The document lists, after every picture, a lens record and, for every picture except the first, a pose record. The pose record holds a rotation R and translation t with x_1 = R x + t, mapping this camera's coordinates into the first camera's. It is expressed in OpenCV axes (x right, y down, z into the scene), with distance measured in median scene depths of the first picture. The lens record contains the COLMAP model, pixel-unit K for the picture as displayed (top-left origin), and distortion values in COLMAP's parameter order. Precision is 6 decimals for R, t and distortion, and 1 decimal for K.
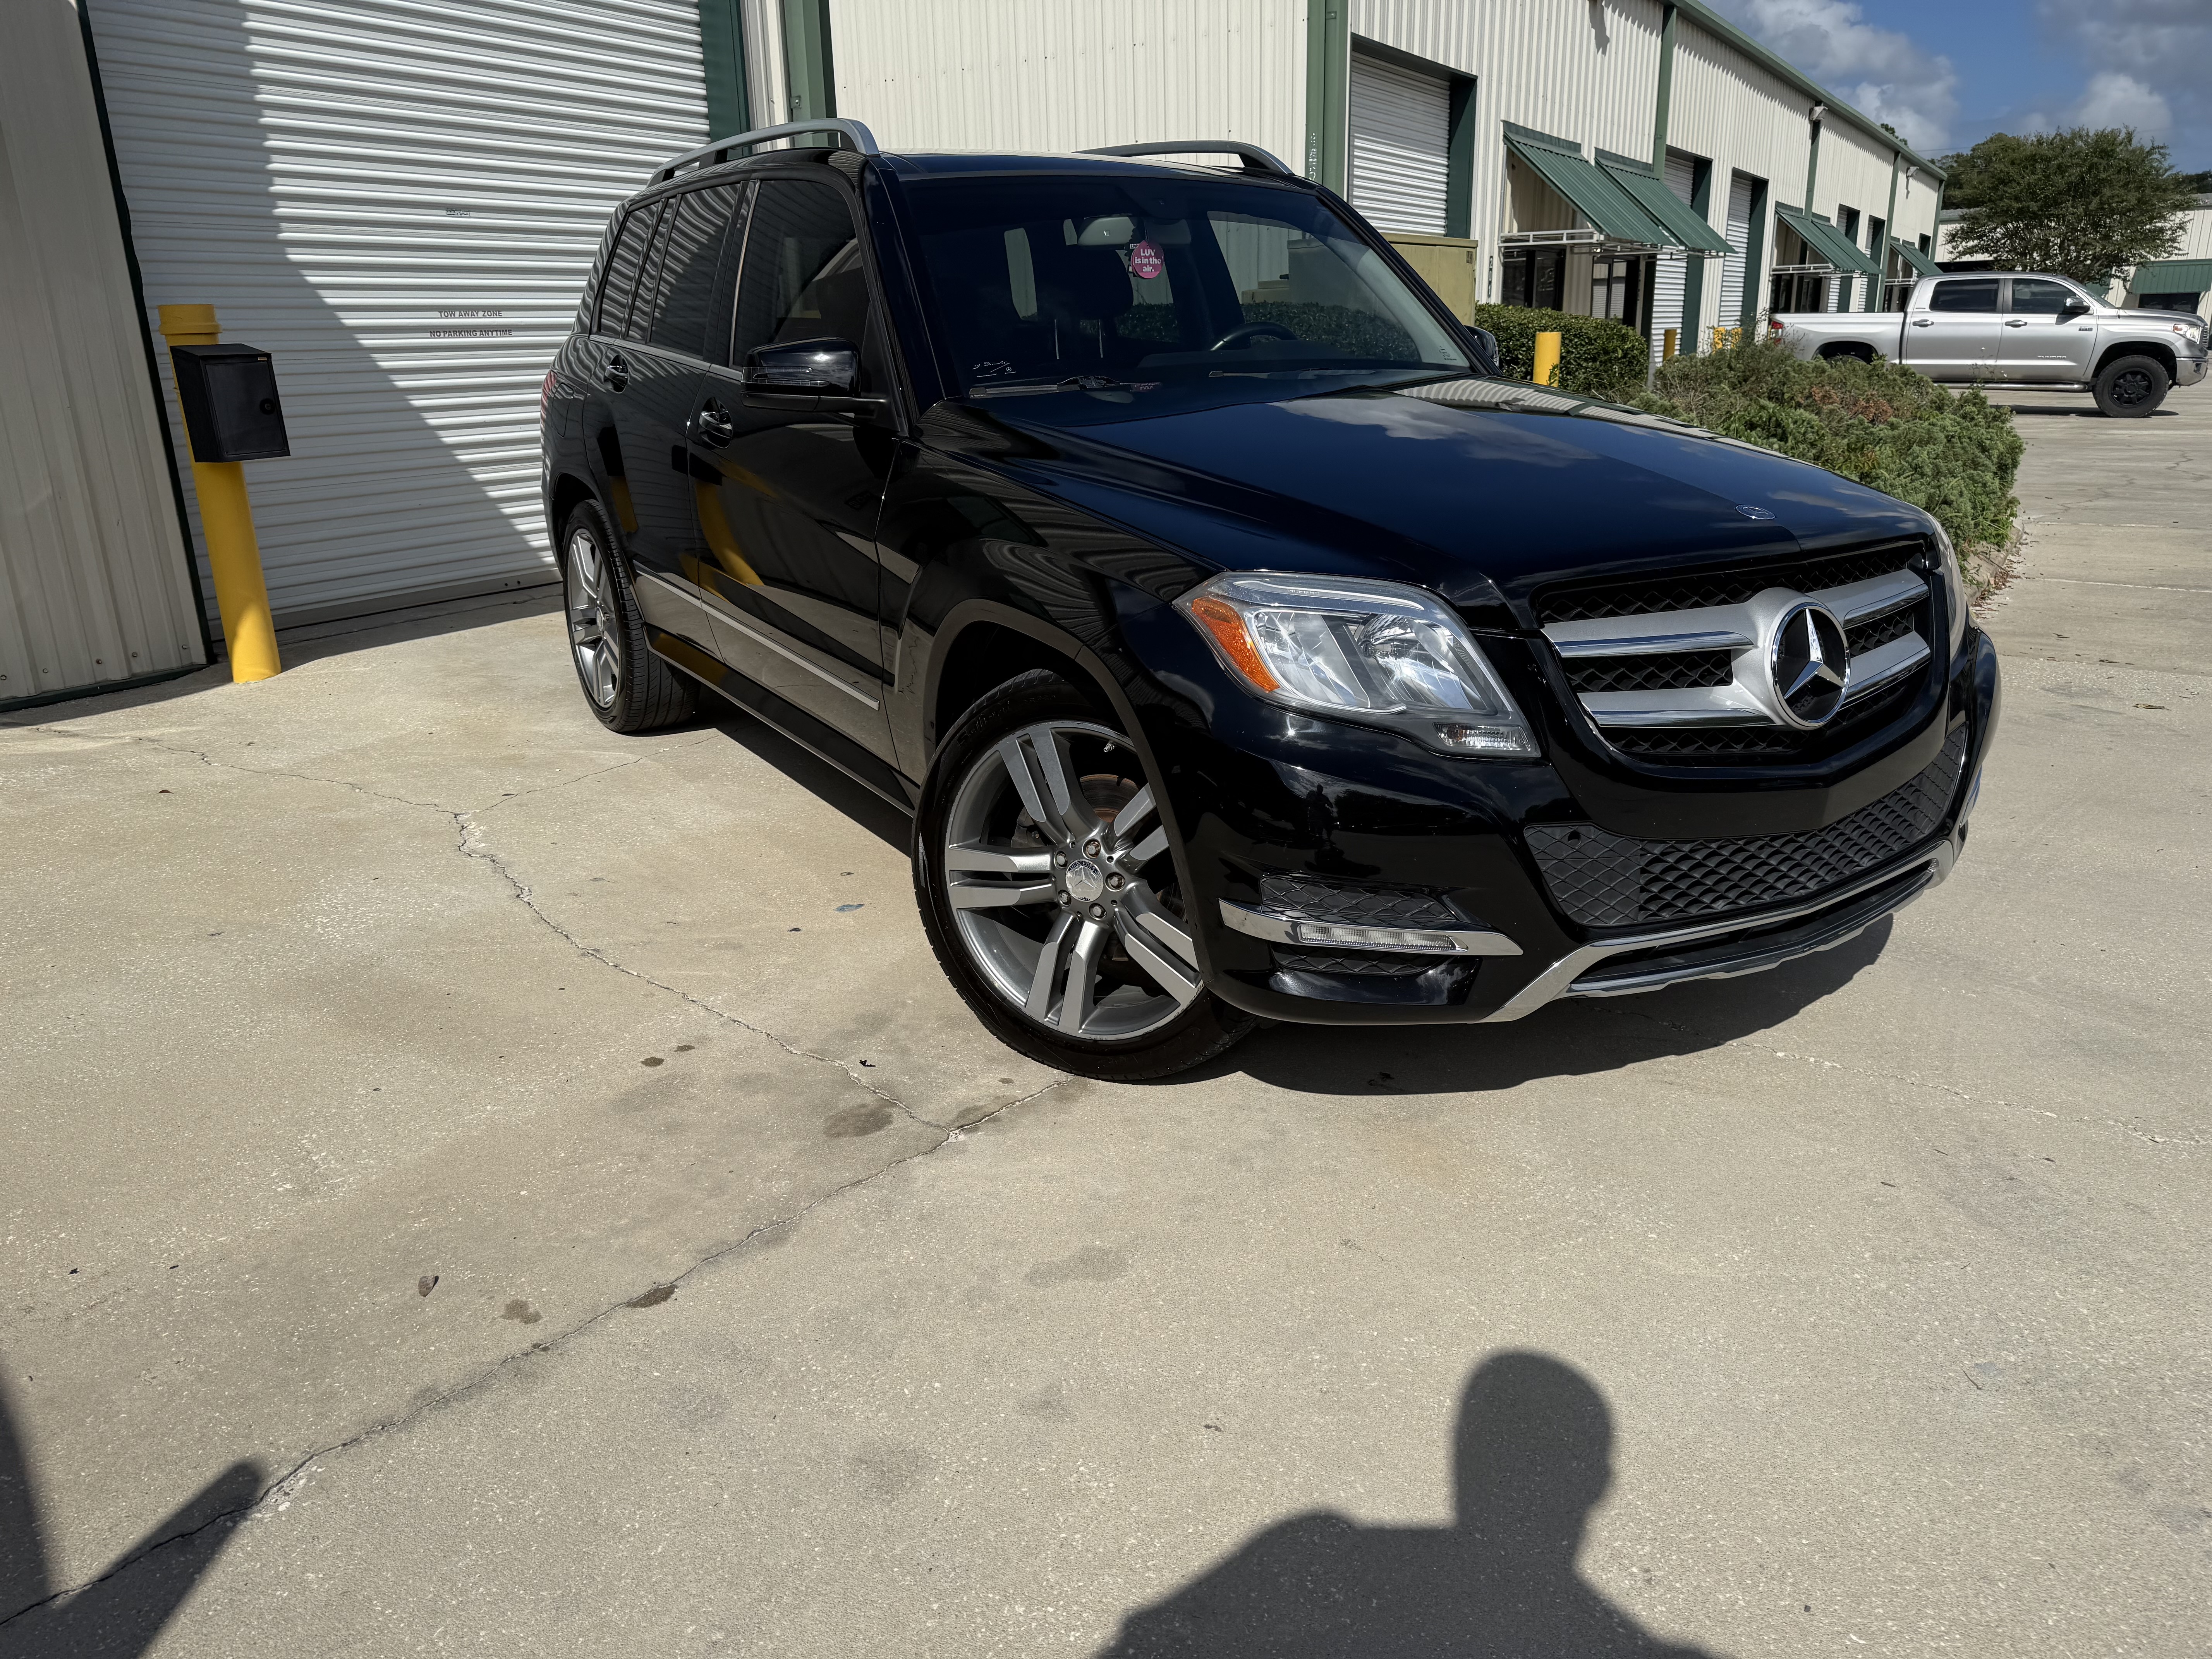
lens RADIAL K [[1566.7, 0, 1108.9], [0, 1566.7, 841.2], [0, 0, 1]] dist [0.013454, -0.017367]
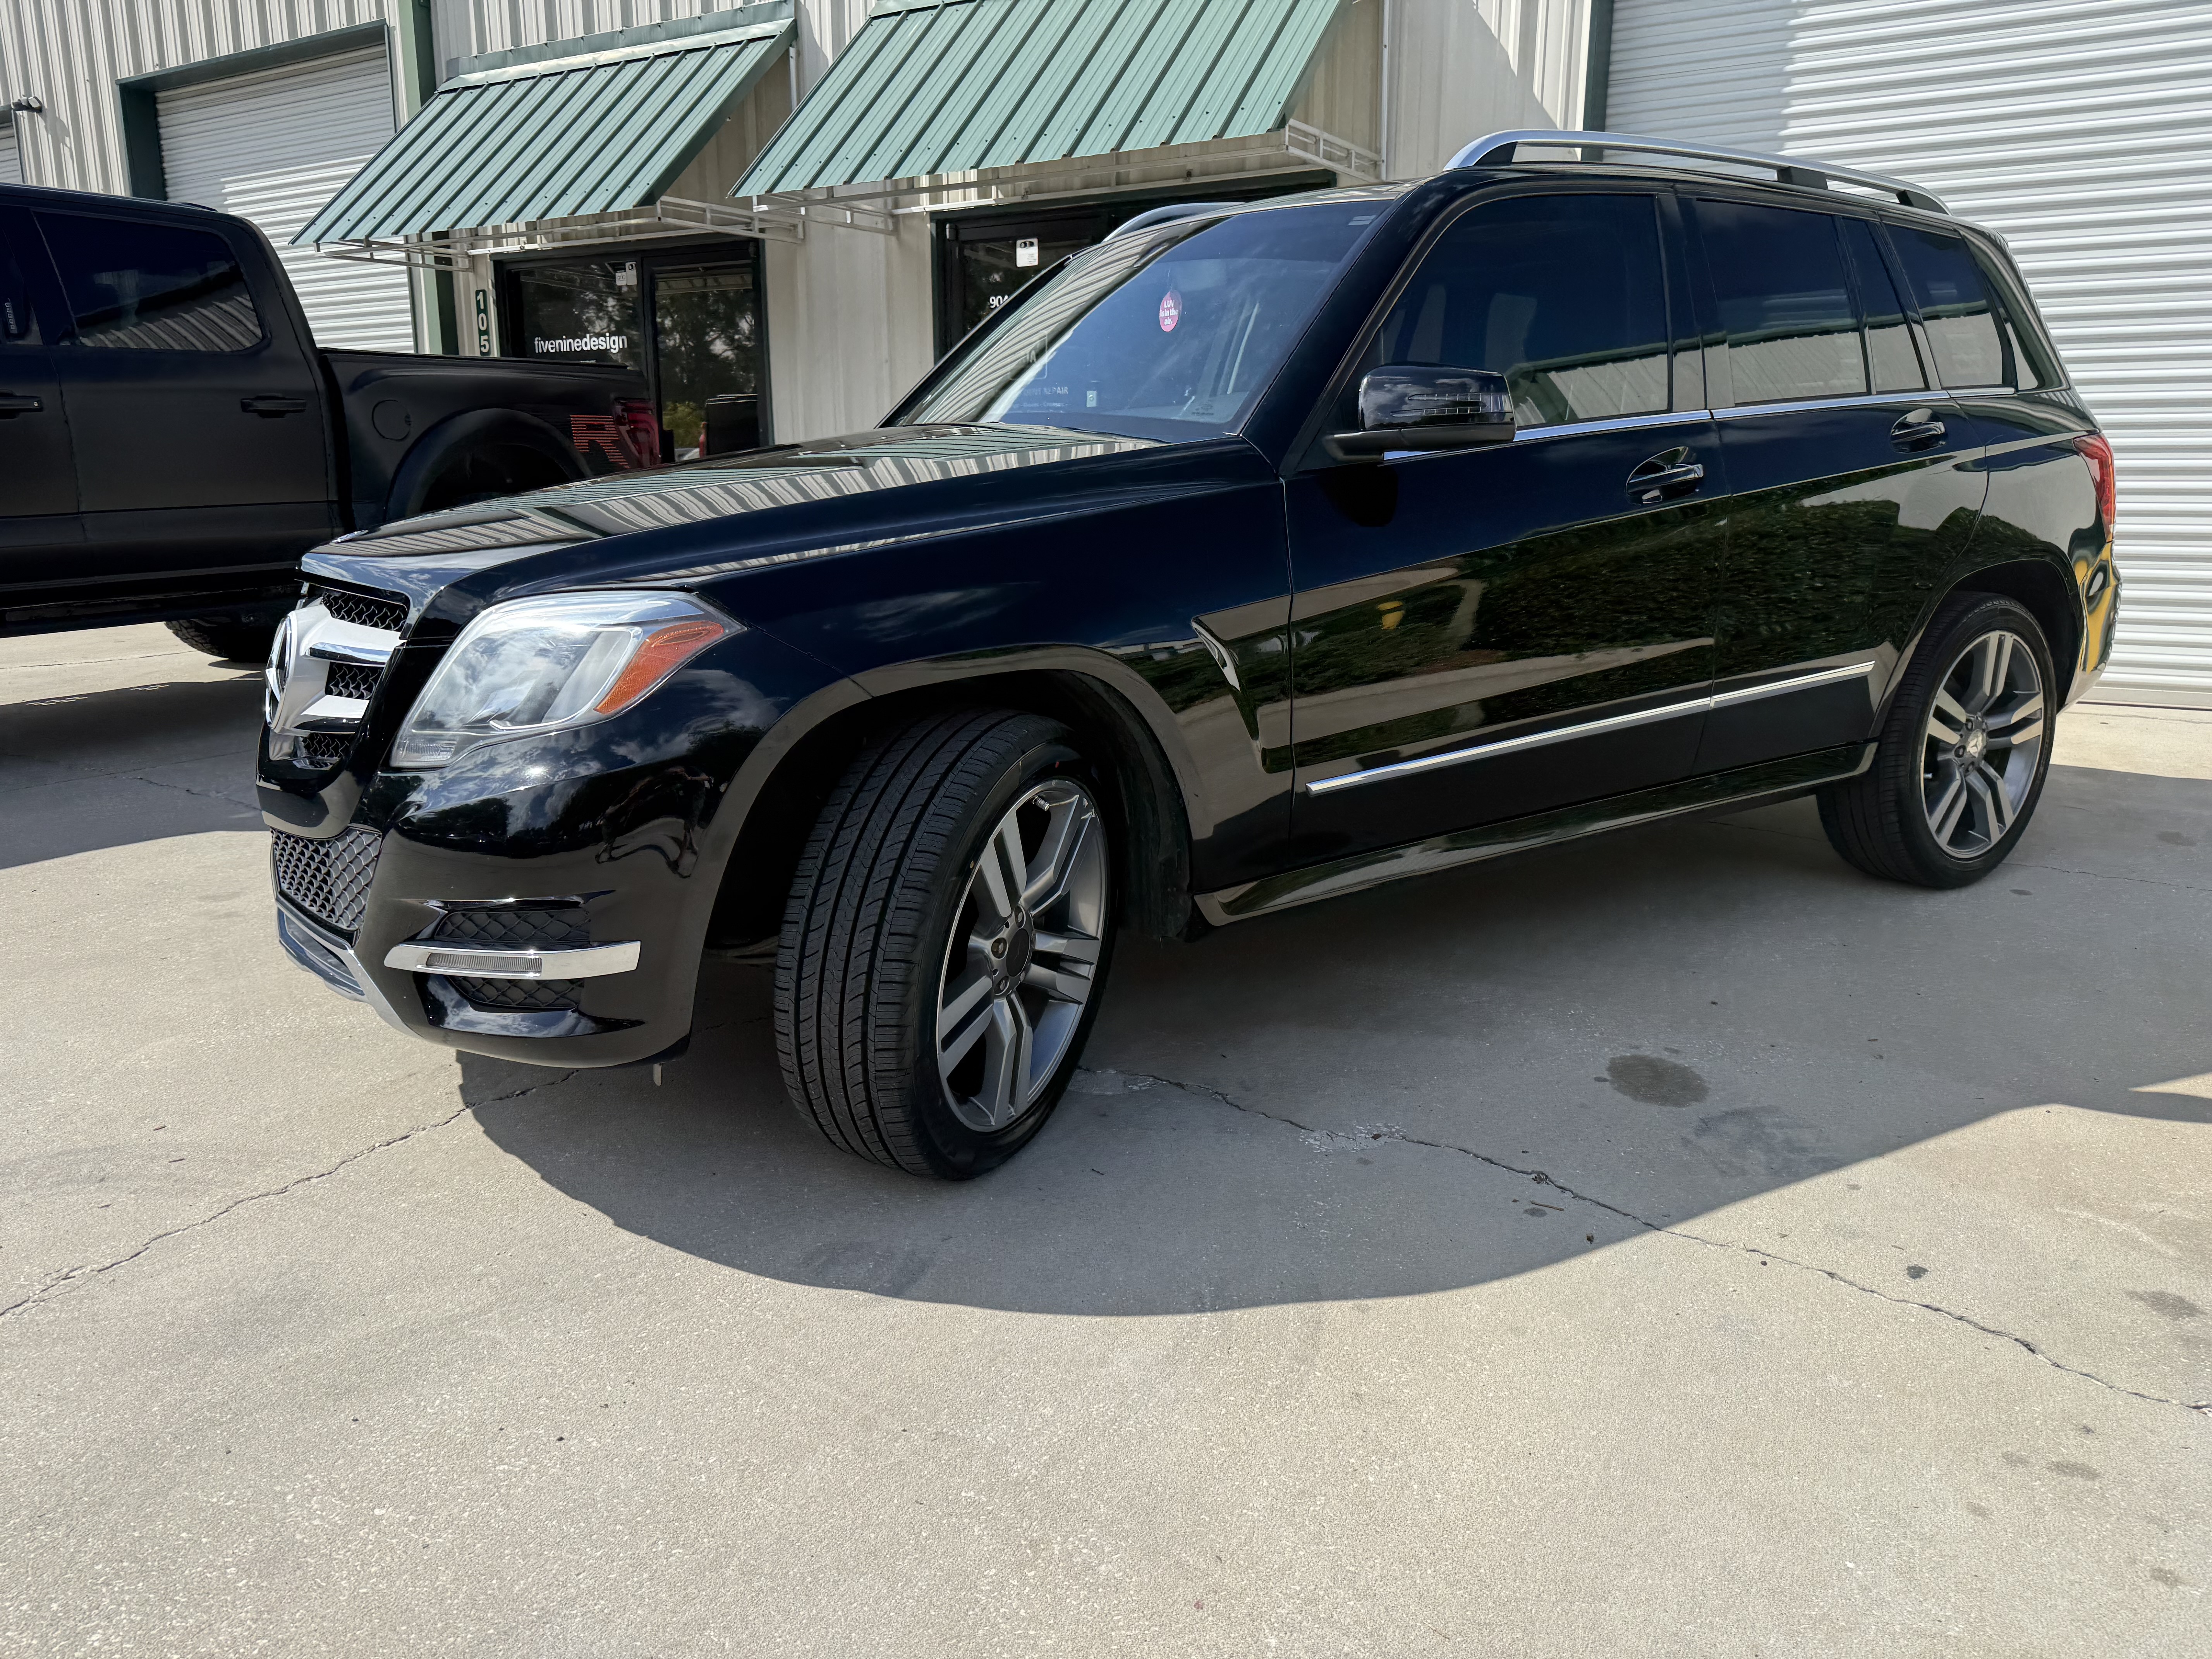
lens RADIAL K [[1570.7, 0, 1121.7], [0, 1570.7, 837.8], [0, 0, 1]] dist [0.001271, -0.004003]
pose [[0.035454, 0.242932, -0.969395, 0.897190], [-0.309713, 0.924919, 0.220459, -0.244878], [0.950169, 0.292418, 0.108031, 0.854700]]
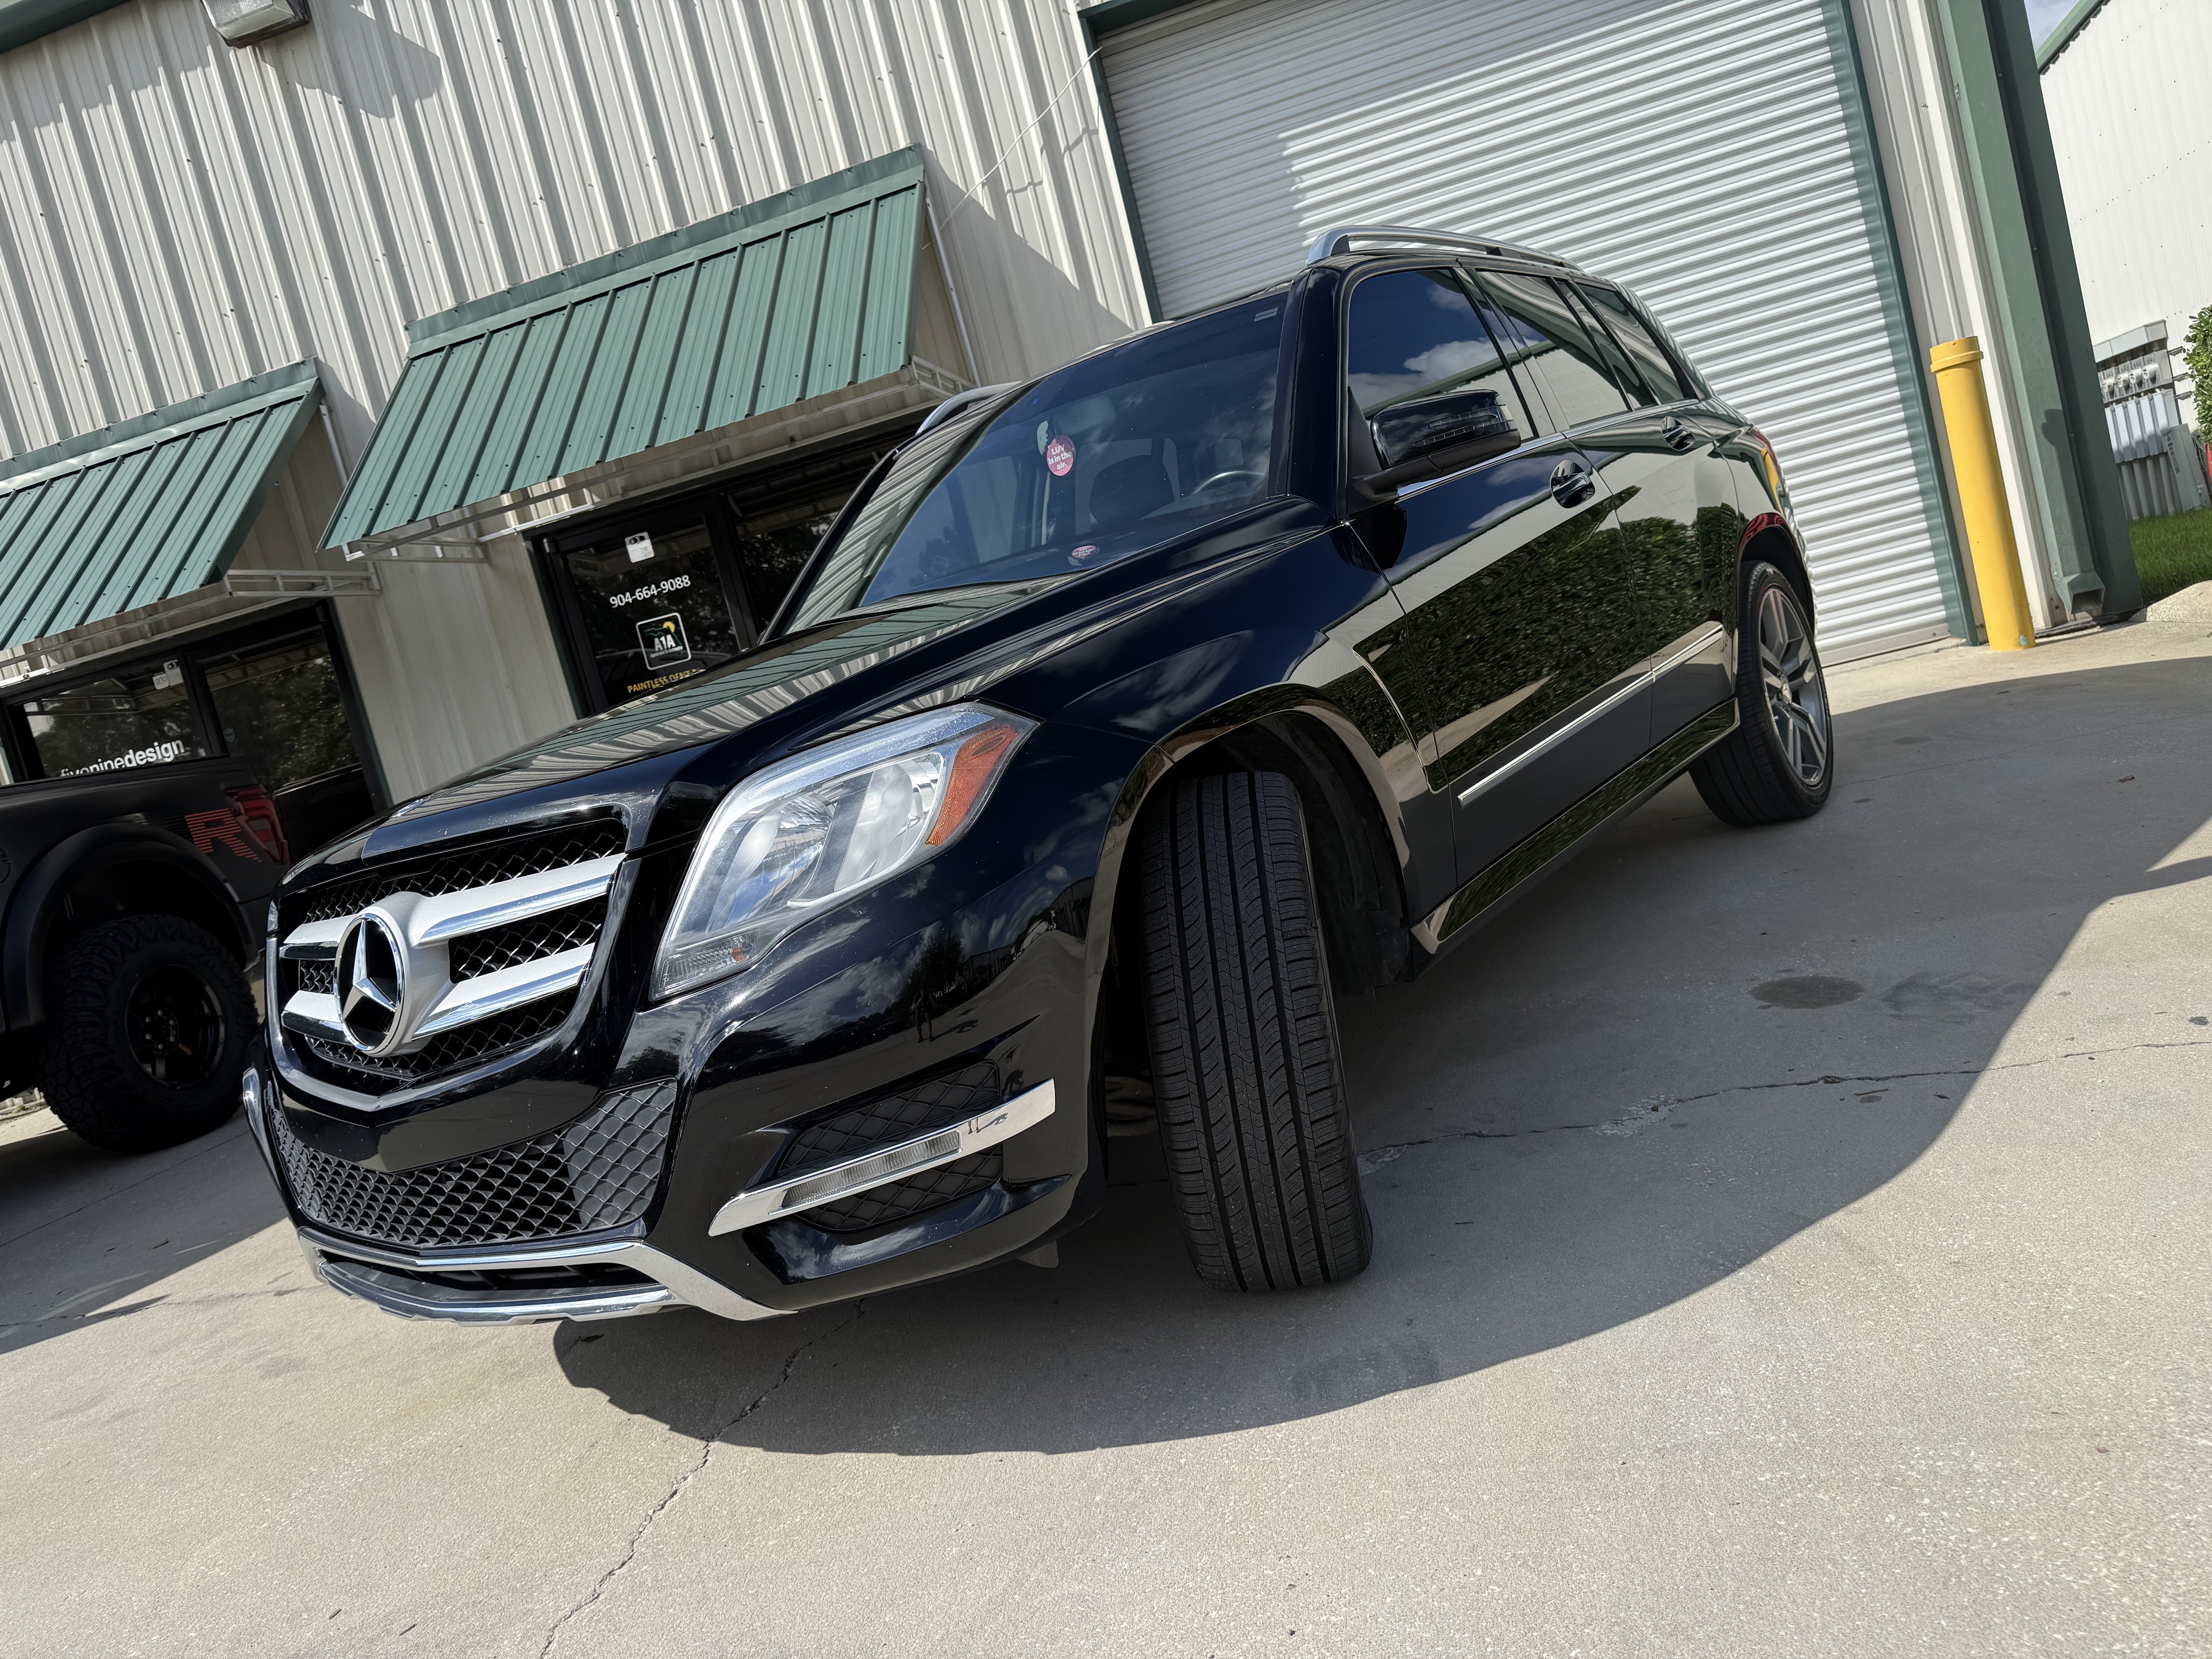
lens RADIAL K [[1567.0, 0, 1107.8], [0, 1567.0, 825.5], [0, 0, 1]] dist [0.002784, -0.007058]
pose [[0.353102, 0.006754, -0.935561, 0.826761], [-0.049205, 0.998724, -0.011361, -0.121958], [0.934290, 0.050046, 0.352983, 0.627485]]
